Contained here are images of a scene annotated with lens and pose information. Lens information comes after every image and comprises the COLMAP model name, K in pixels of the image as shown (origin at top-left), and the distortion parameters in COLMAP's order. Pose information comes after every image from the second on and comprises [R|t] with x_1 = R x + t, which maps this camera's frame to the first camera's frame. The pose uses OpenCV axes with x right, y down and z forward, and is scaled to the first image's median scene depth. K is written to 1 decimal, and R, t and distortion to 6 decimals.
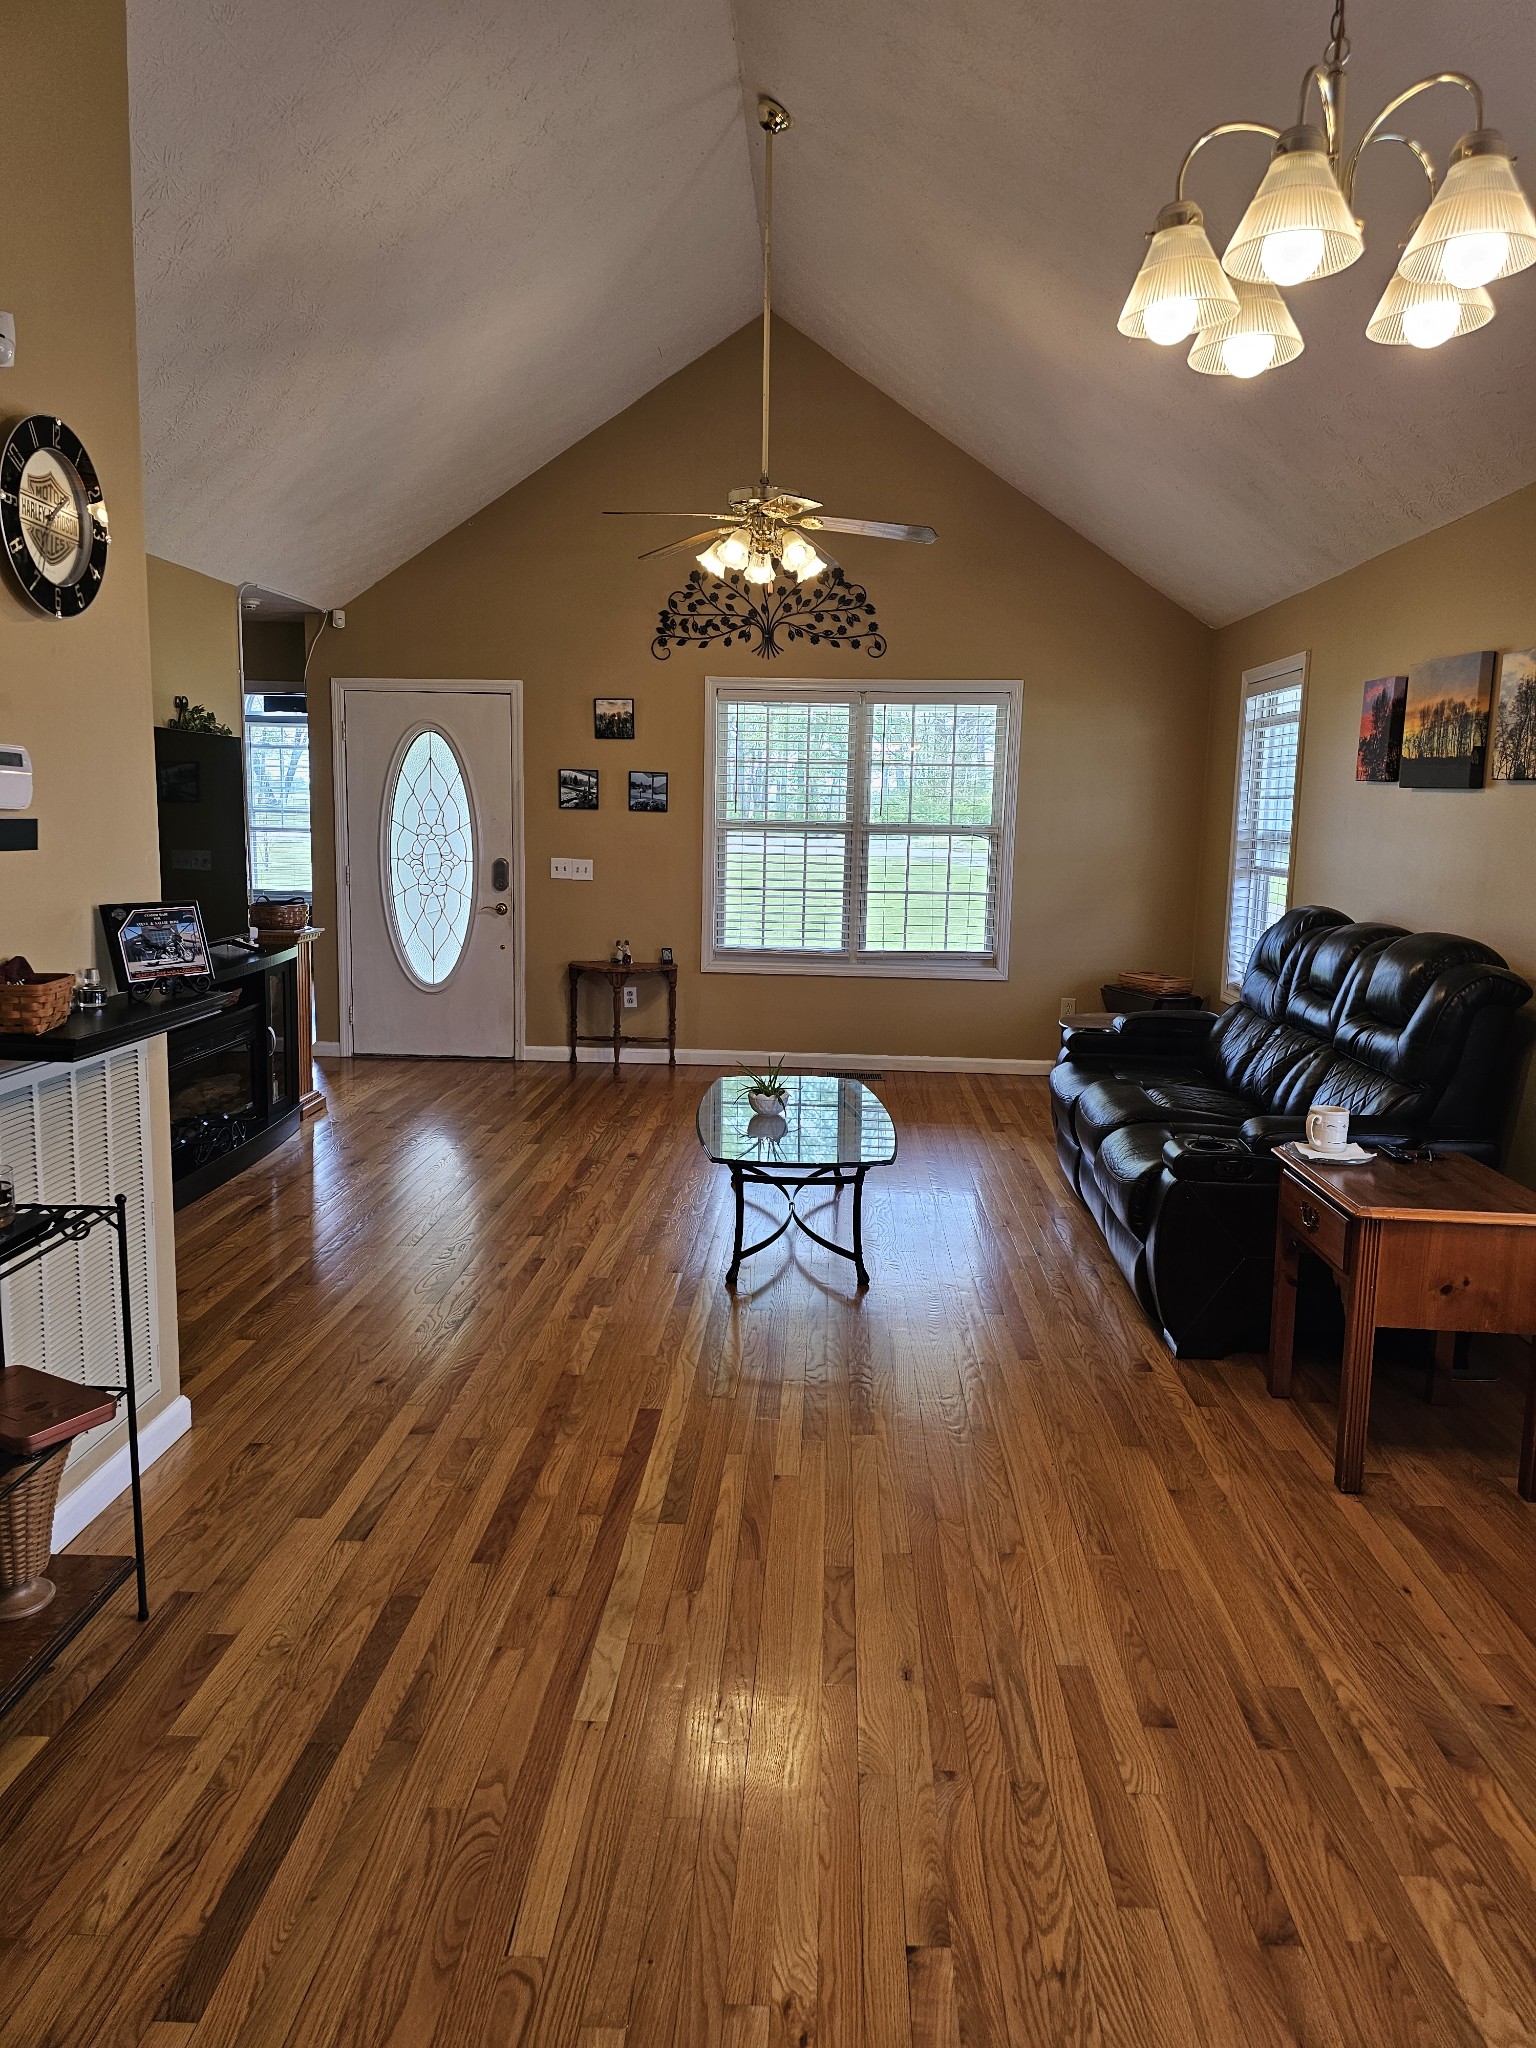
lens RADIAL K [[1362.1, 0, 750.4], [0, 1362.1, 1006.8], [0, 0, 1]] dist [0.072009, -0.064672]
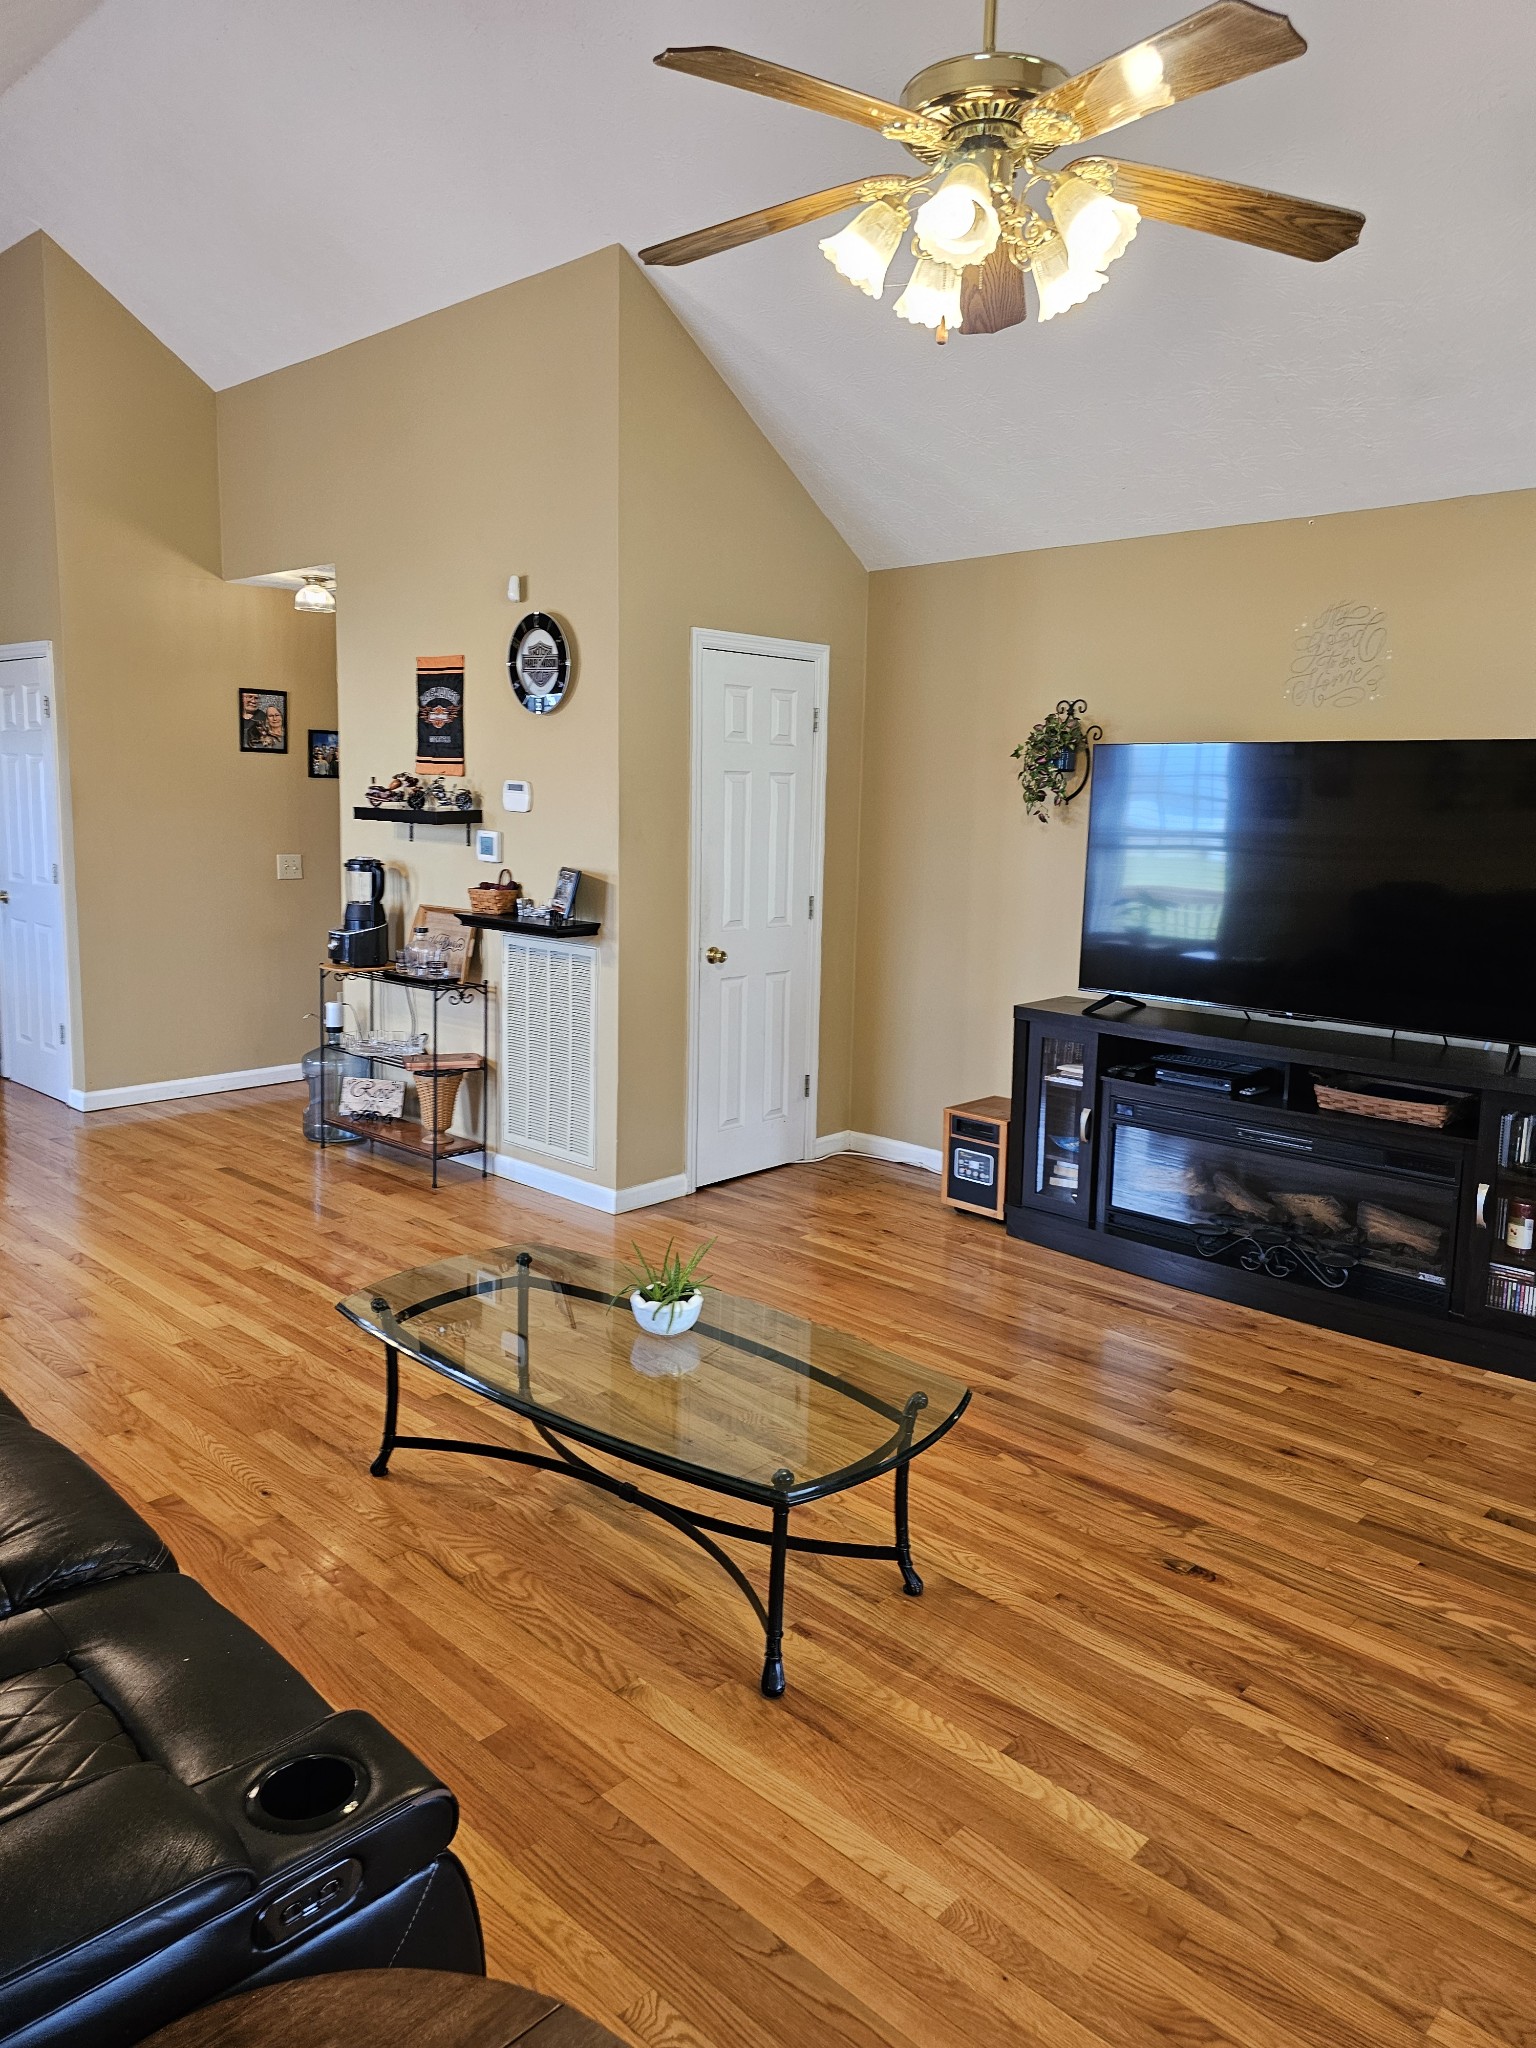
lens RADIAL K [[1388.0, 0, 755.2], [0, 1388.0, 1021.7], [0, 0, 1]] dist [0.065627, -0.060757]
pose [[-0.651314, 0.099247, -0.752290, 0.662145], [-0.133377, 0.961001, 0.242256, -0.313108], [0.746994, 0.258123, -0.612676, 2.106090]]
